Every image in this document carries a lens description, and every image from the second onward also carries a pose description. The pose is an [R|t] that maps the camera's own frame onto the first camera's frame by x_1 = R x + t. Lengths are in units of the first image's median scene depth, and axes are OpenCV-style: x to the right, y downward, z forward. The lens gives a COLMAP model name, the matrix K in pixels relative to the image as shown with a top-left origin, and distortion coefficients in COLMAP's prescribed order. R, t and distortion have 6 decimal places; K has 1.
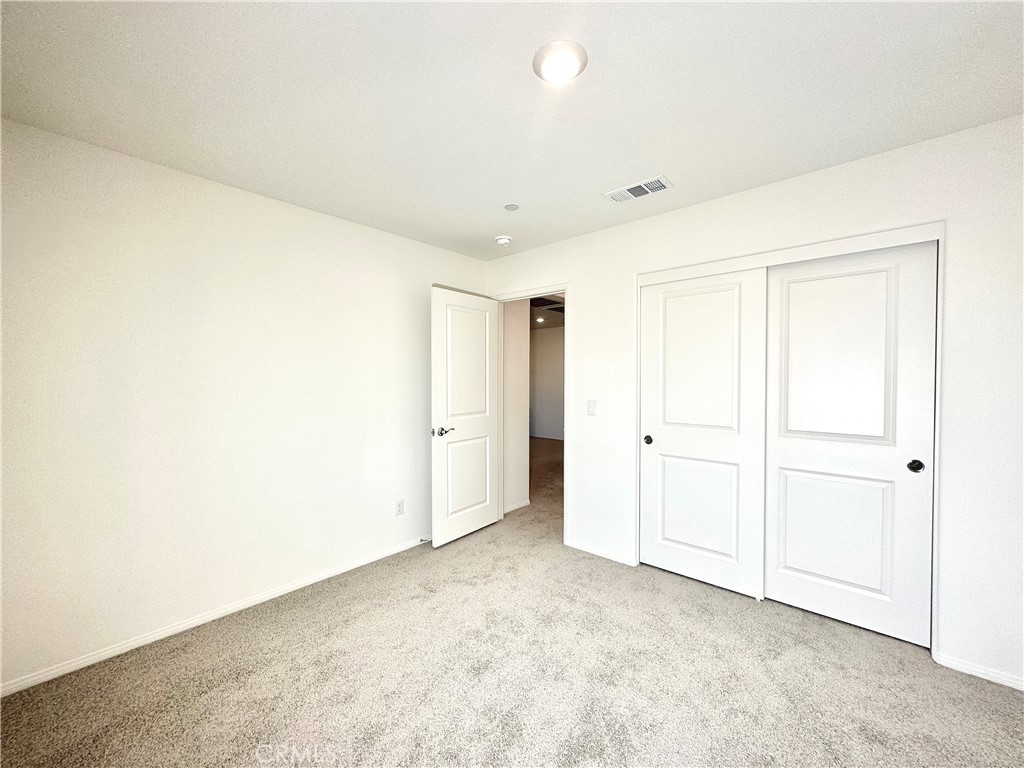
lens RADIAL K [[407.4, 0, 512.0], [0, 407.4, 384.0], [0, 0, 1]] dist [-0.001109, -0.000589]
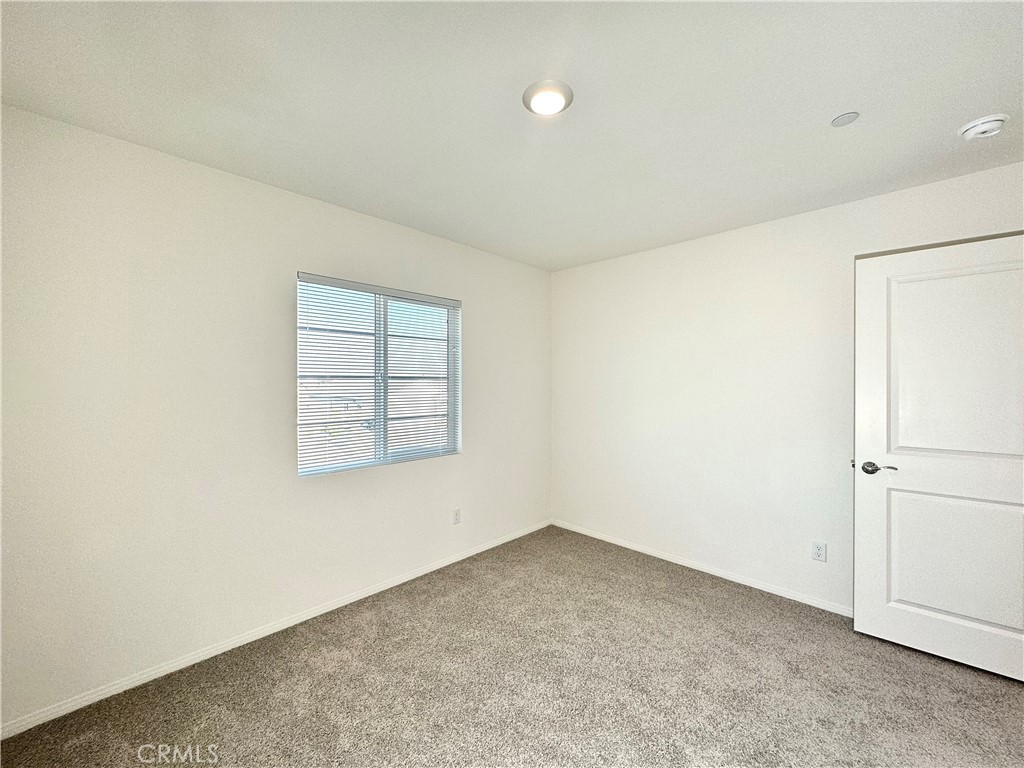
lens RADIAL K [[407.4, 0, 512.0], [0, 407.4, 384.0], [0, 0, 1]] dist [-0.001109, -0.000589]
pose [[-0.049954, 0.001973, -0.998750, 0.543014], [-0.017827, 0.999837, 0.002867, -0.014105], [0.998592, 0.017948, -0.049911, 0.439495]]
